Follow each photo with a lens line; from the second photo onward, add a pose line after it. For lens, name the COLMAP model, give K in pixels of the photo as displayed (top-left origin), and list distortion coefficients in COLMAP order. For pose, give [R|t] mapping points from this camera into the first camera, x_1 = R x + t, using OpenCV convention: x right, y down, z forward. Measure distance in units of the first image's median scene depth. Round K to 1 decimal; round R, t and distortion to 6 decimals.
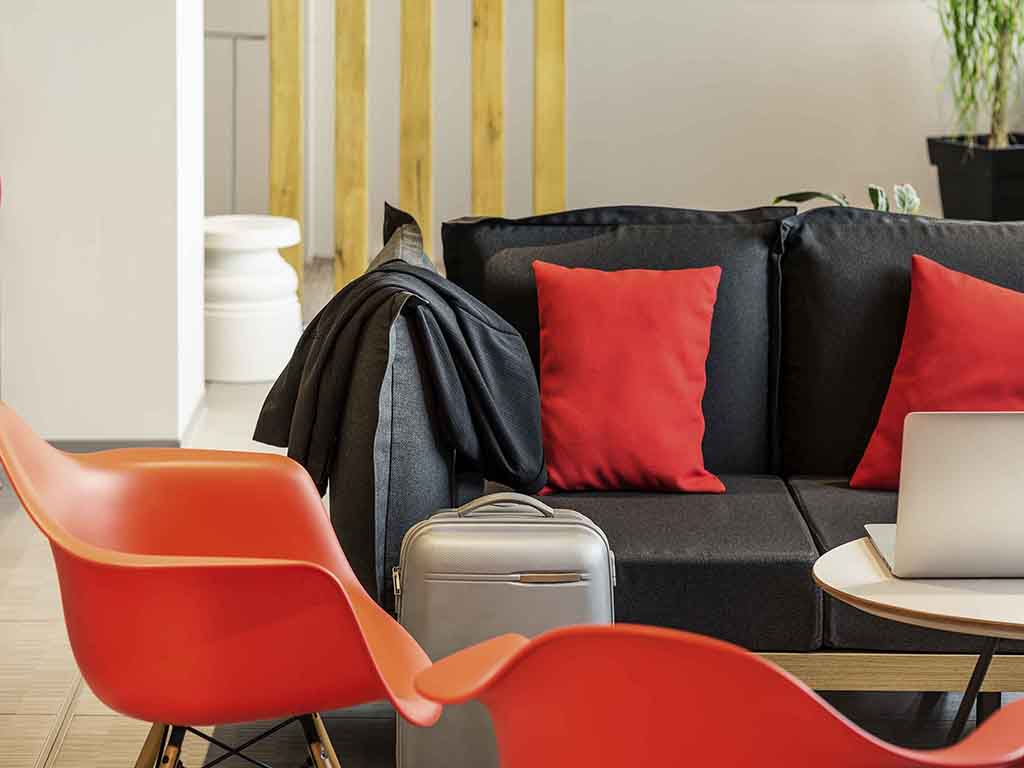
lens RADIAL K [[2503.5, 0, 510.6], [0, 2503.5, 384.4], [0, 0, 1]] dist [-0.033684, 0.000000]
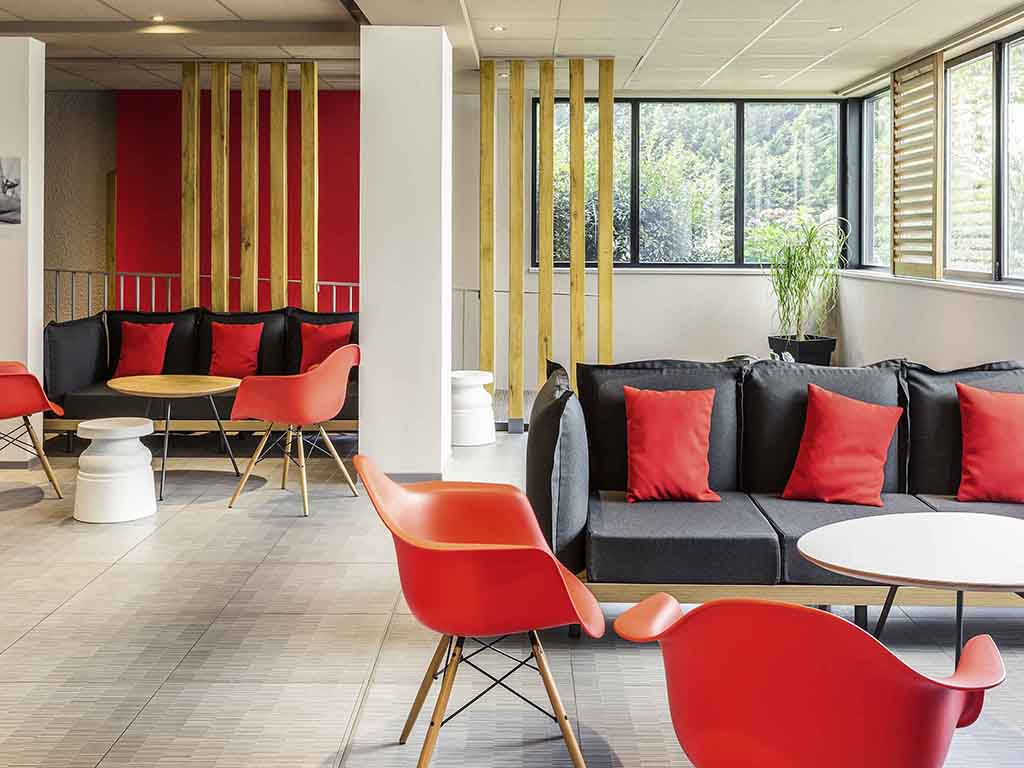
lens RADIAL K [[938.7, 0, 514.1], [0, 938.7, 384.4], [0, 0, 1]] dist [-0.019977, 0.000000]
pose [[0.999481, -0.000370, -0.032205, -0.053797], [-0.001704, 0.997927, -0.064334, -0.001439], [0.032162, 0.064355, 0.997409, 0.230715]]
